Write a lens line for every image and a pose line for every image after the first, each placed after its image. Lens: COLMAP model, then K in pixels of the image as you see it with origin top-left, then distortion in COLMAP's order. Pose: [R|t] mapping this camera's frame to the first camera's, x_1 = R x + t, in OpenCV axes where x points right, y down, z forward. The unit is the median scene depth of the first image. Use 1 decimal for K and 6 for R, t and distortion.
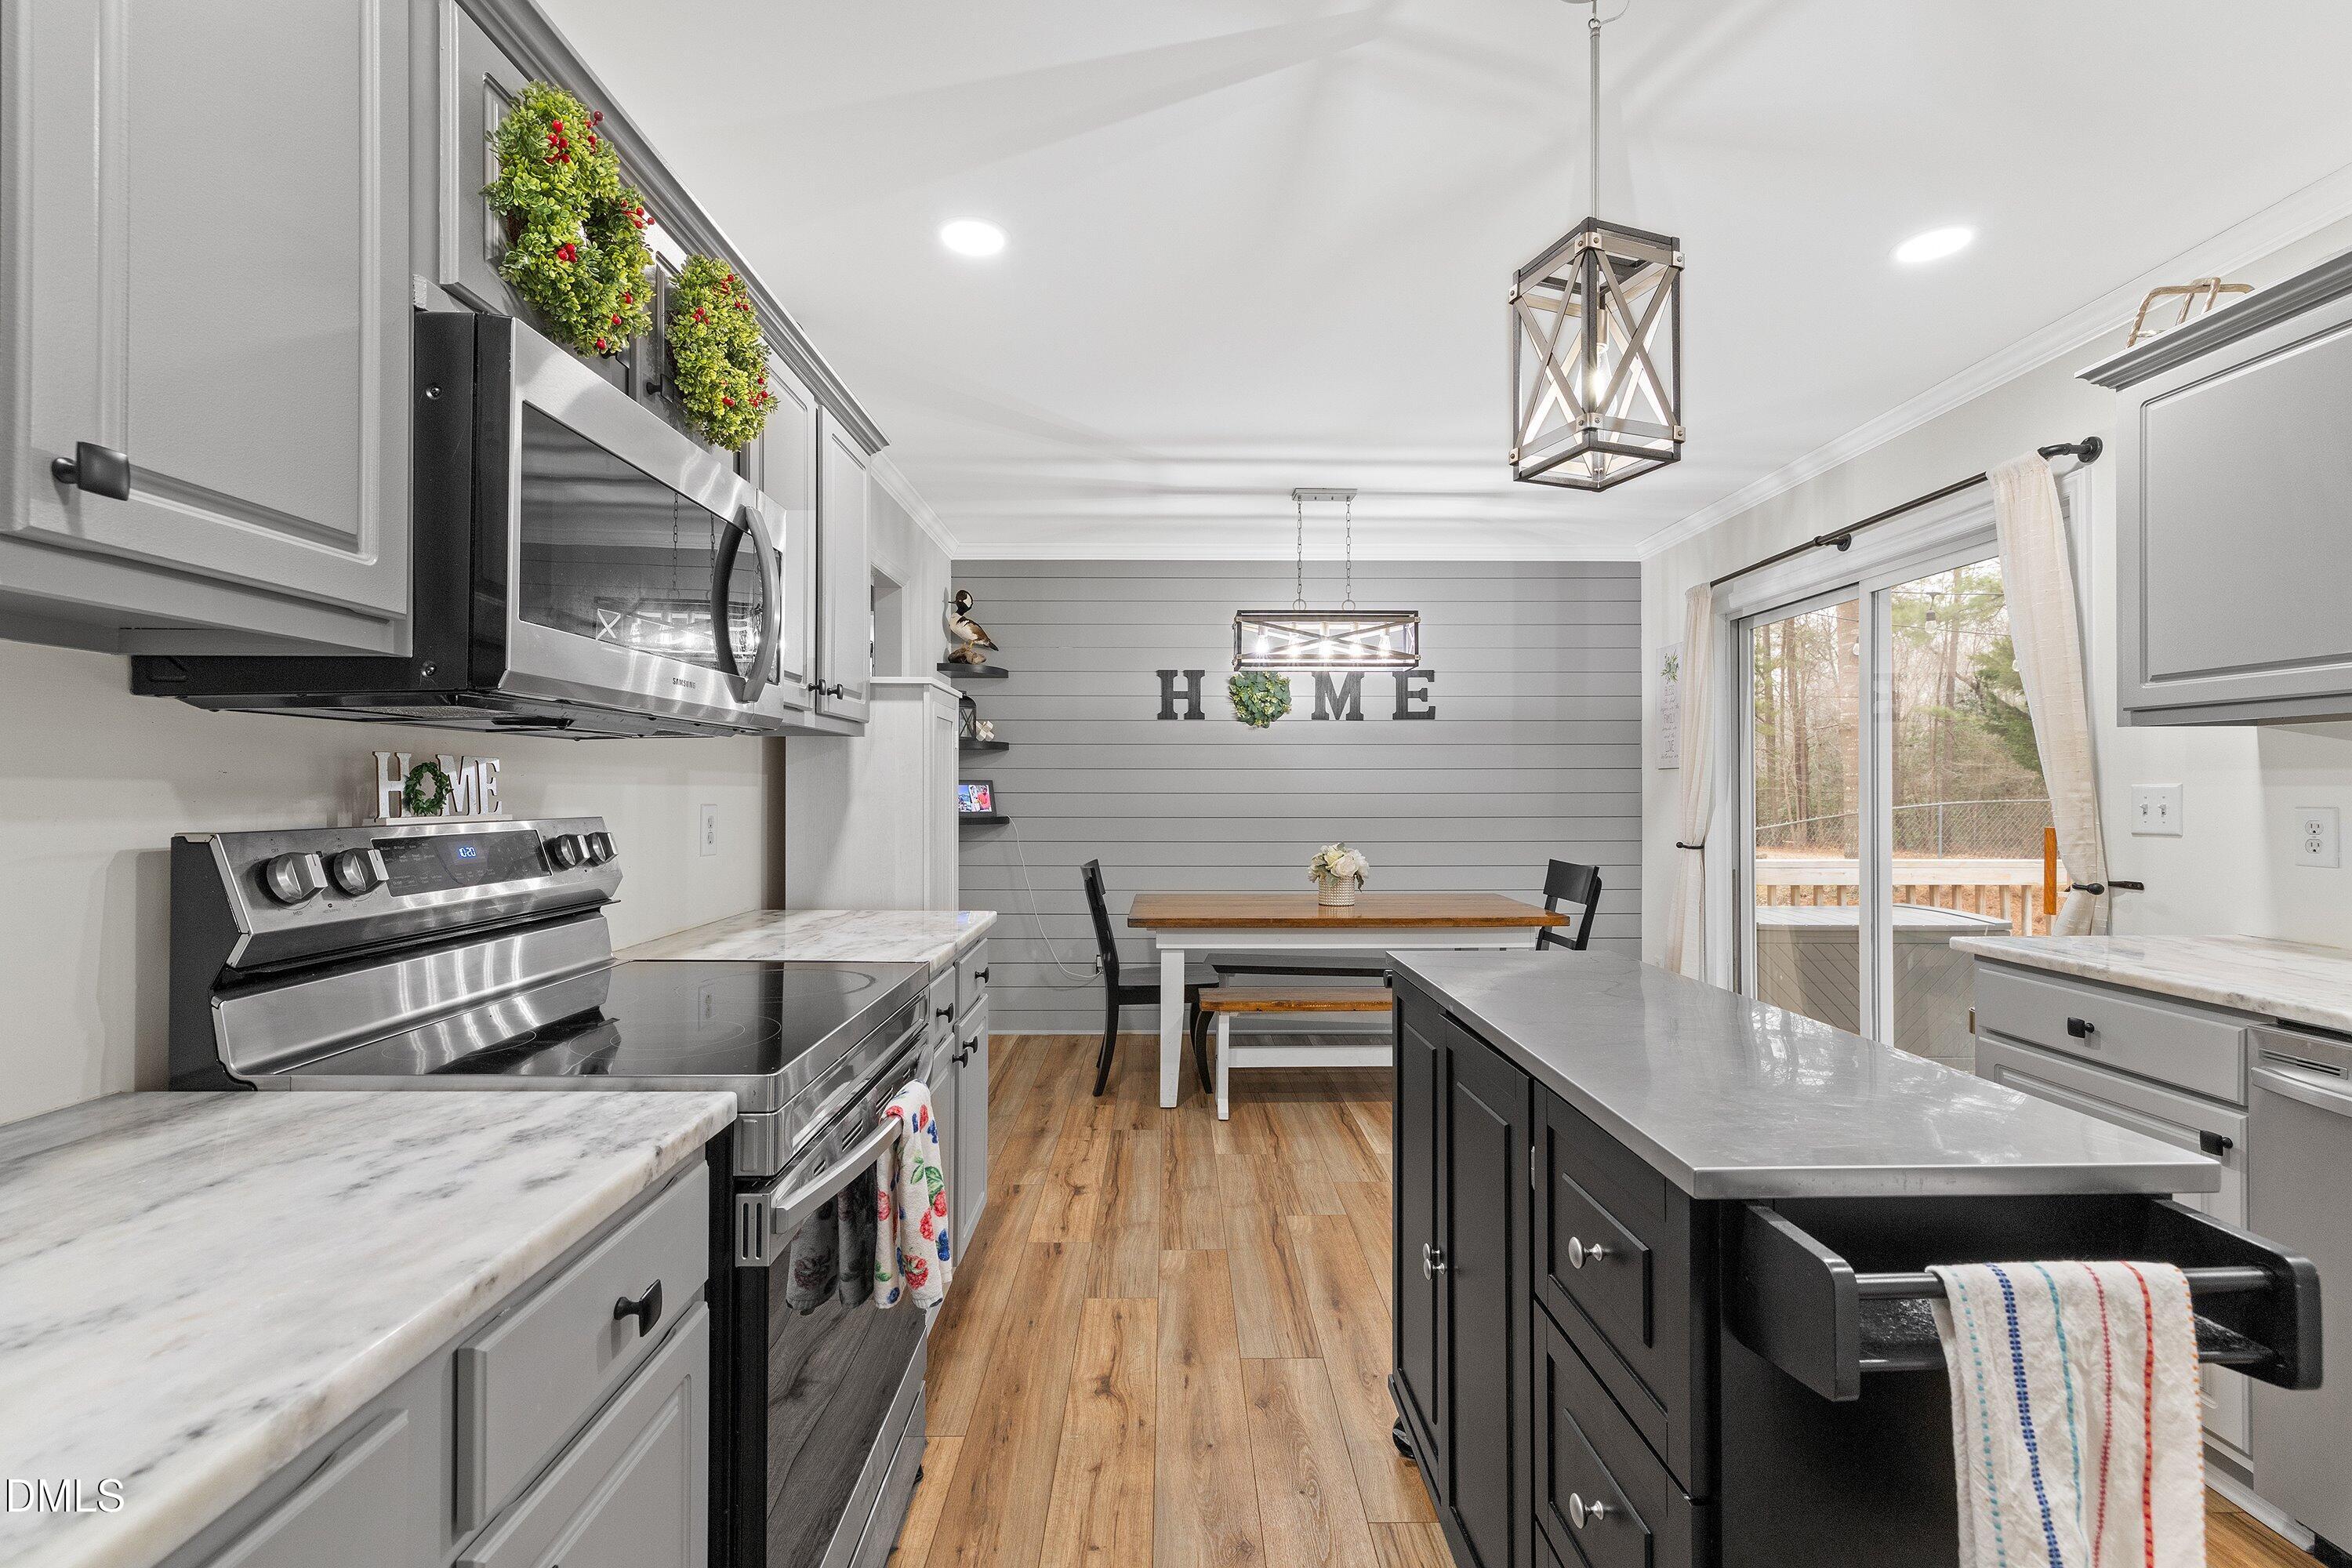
lens RADIAL K [[1021.3, 0, 1180.2], [0, 1021.3, 783.3], [0, 0, 1]] dist [0.001140, -0.000588]
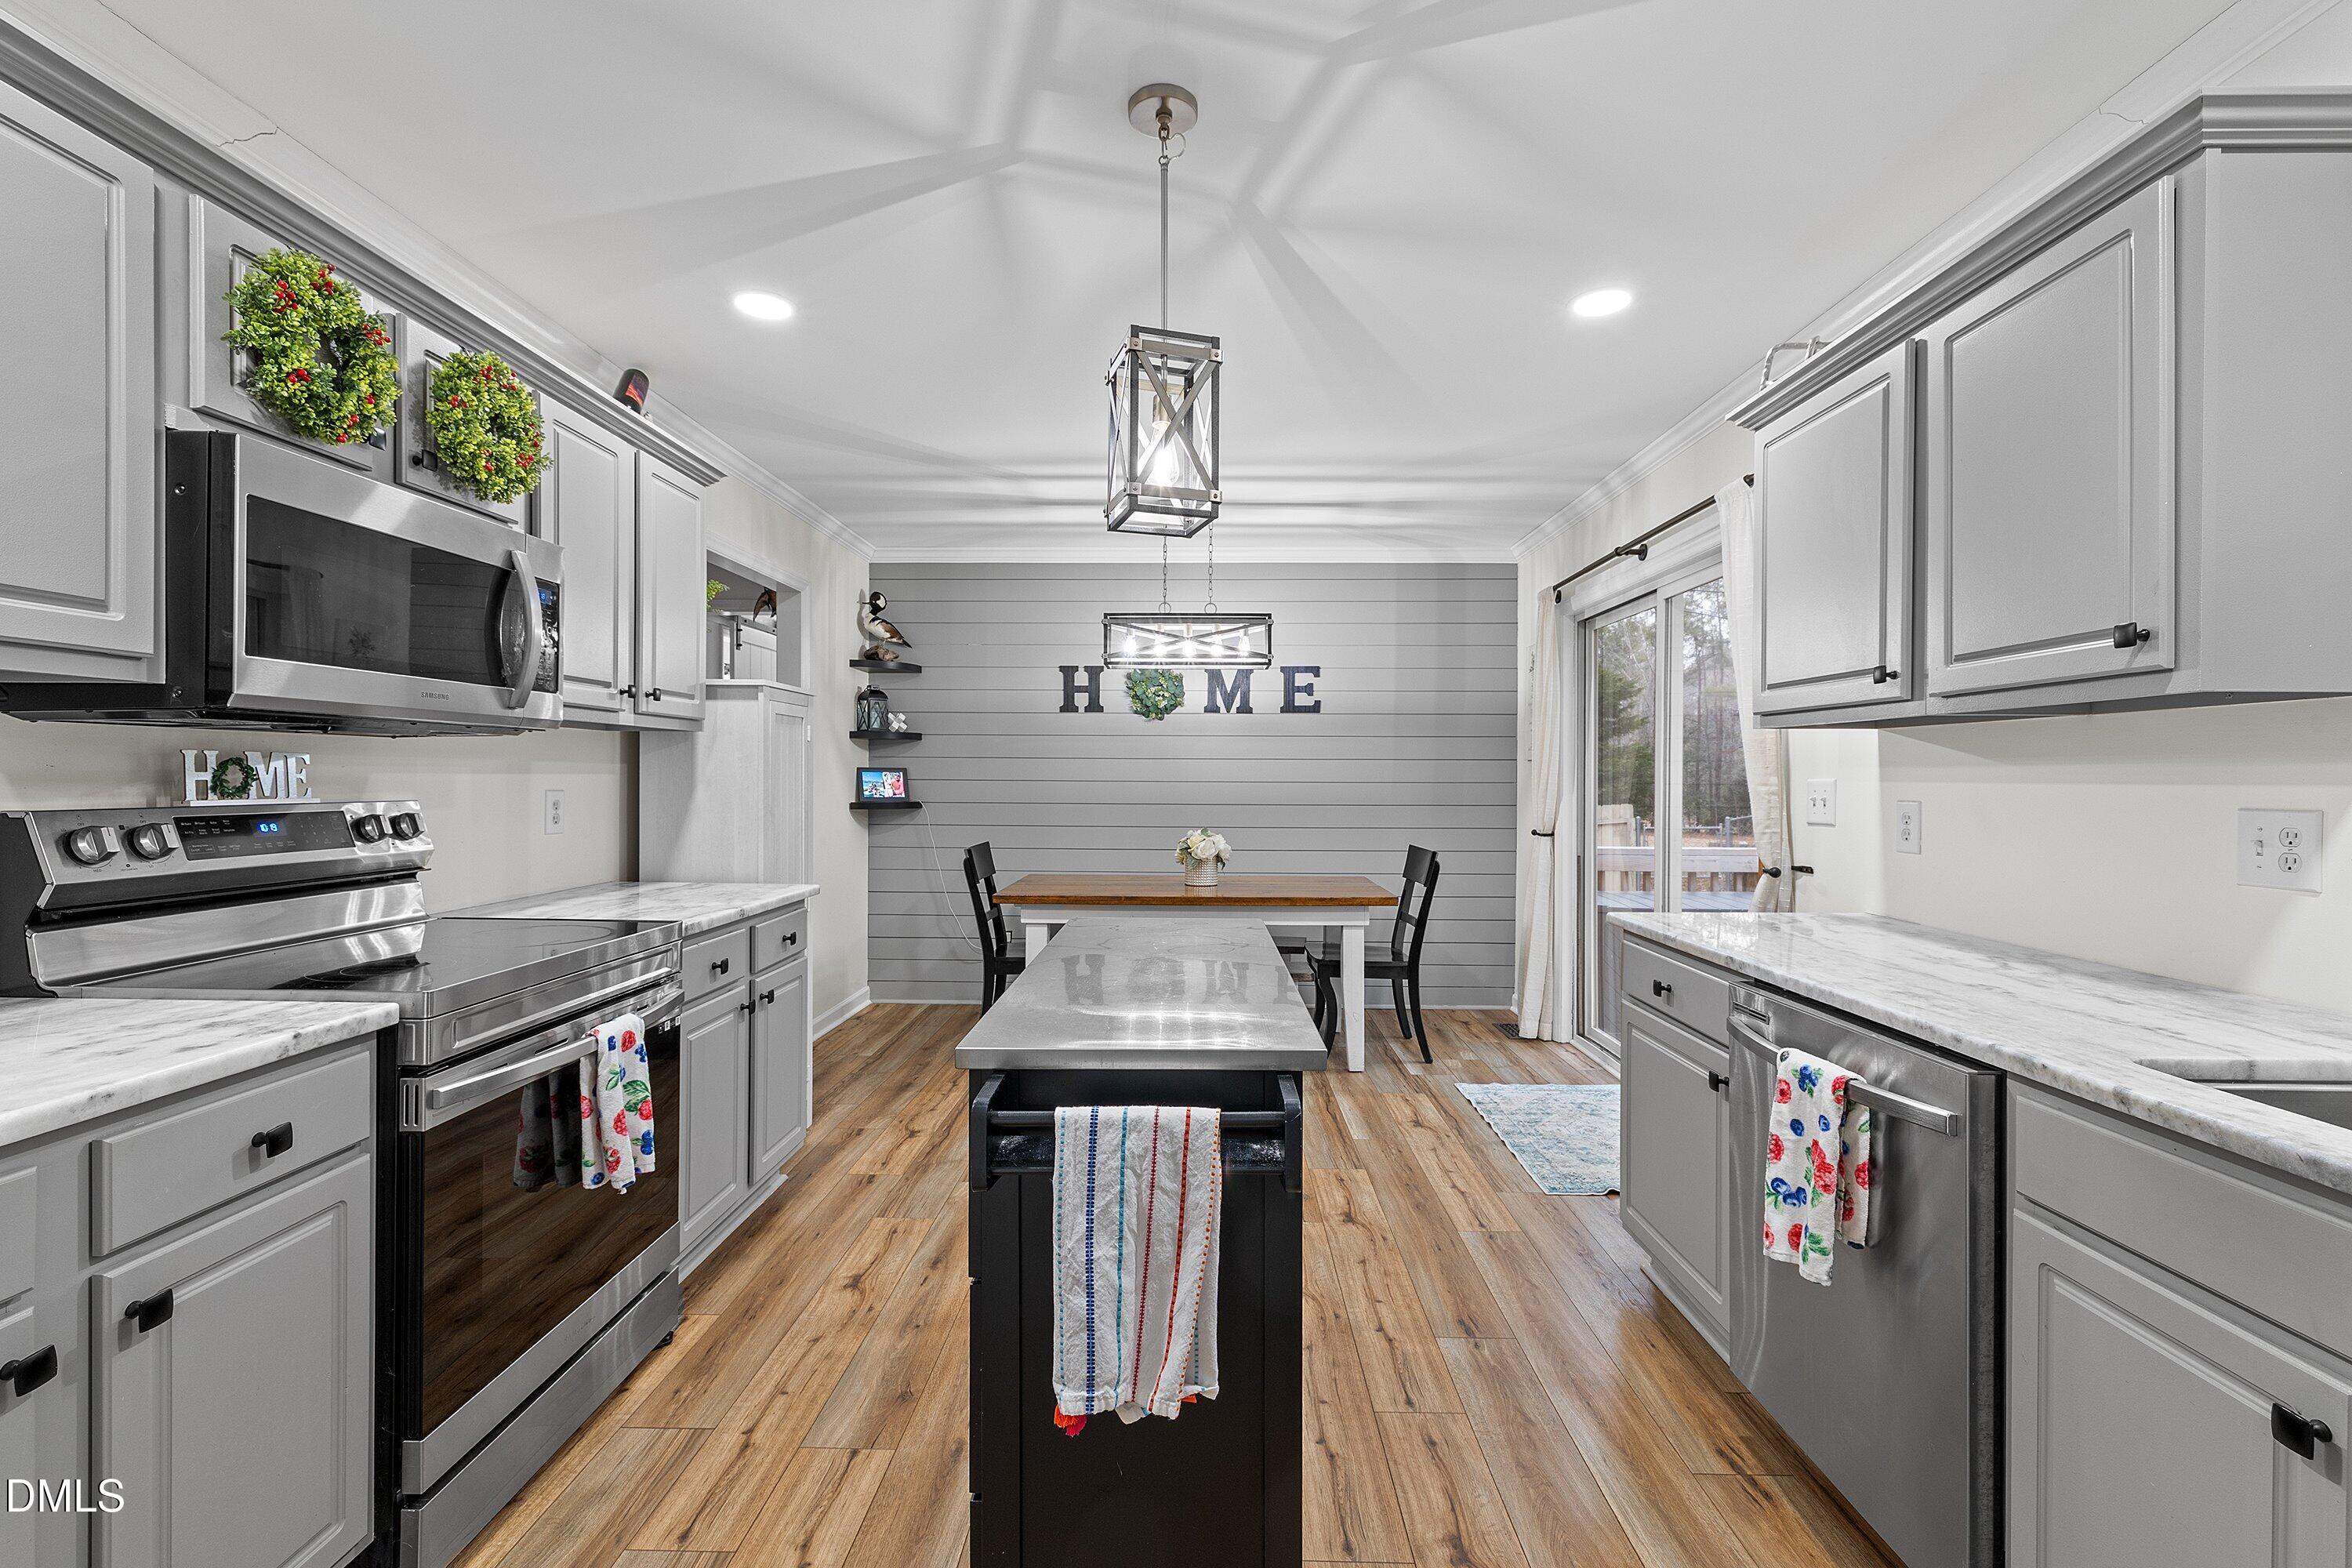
lens RADIAL K [[1021.3, 0, 1174.8], [0, 1021.3, 780.0], [0, 0, 1]] dist [0.001140, -0.000588]
pose [[0.999480, 0.005271, -0.031808, 0.355804], [-0.004929, 0.999929, 0.010831, -0.008795], [0.031862, -0.010669, 0.999435, -0.180829]]
